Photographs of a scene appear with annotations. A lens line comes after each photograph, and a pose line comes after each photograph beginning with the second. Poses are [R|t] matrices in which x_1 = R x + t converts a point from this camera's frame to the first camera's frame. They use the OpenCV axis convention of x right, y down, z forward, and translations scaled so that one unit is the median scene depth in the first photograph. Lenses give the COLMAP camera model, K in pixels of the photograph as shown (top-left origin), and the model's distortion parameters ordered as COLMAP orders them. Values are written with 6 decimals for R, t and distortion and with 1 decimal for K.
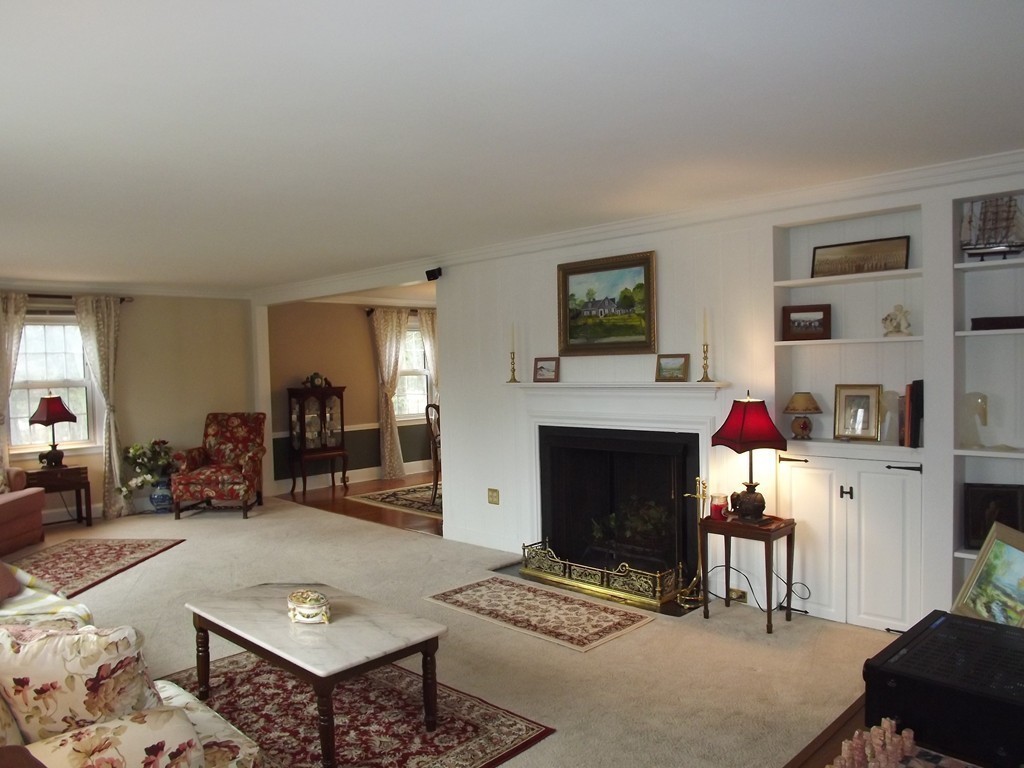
lens RADIAL K [[758.3, 0, 556.3], [0, 758.3, 387.8], [0, 0, 1]] dist [-0.055478, 0.004200]
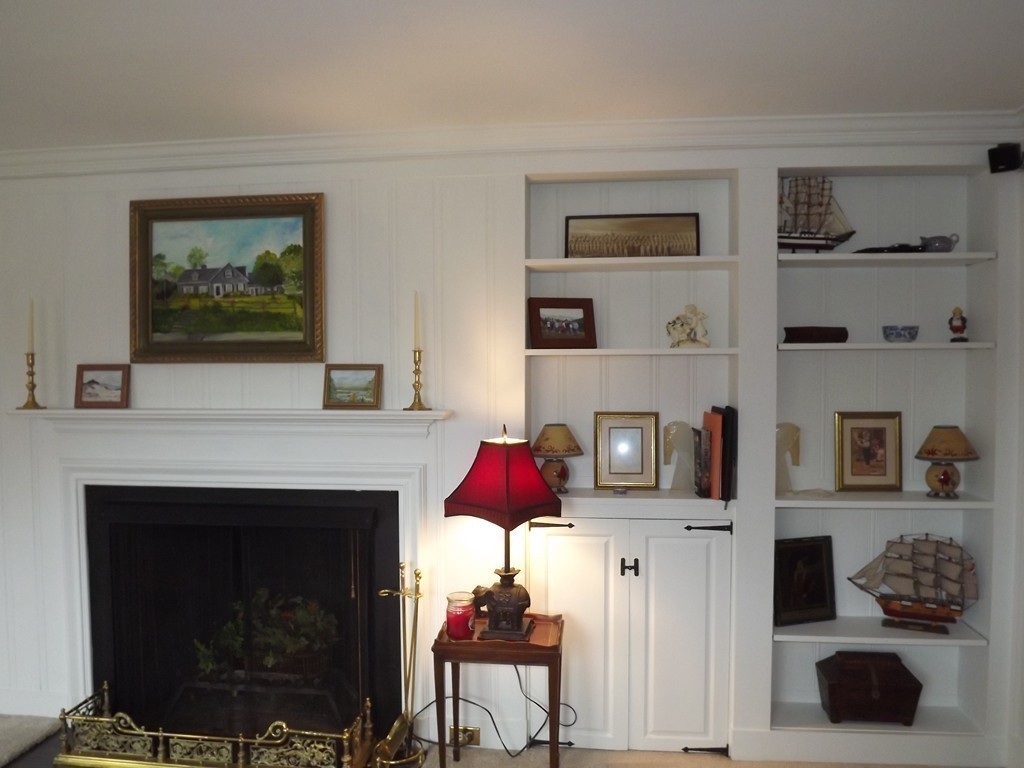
lens RADIAL K [[758.3, 0, 556.3], [0, 758.3, 387.8], [0, 0, 1]] dist [-0.055478, 0.004200]
pose [[0.808317, 0.002829, 0.588740, -0.077328], [0.002021, 0.999969, -0.007579, -0.020940], [-0.588743, 0.007316, 0.808287, 0.422686]]
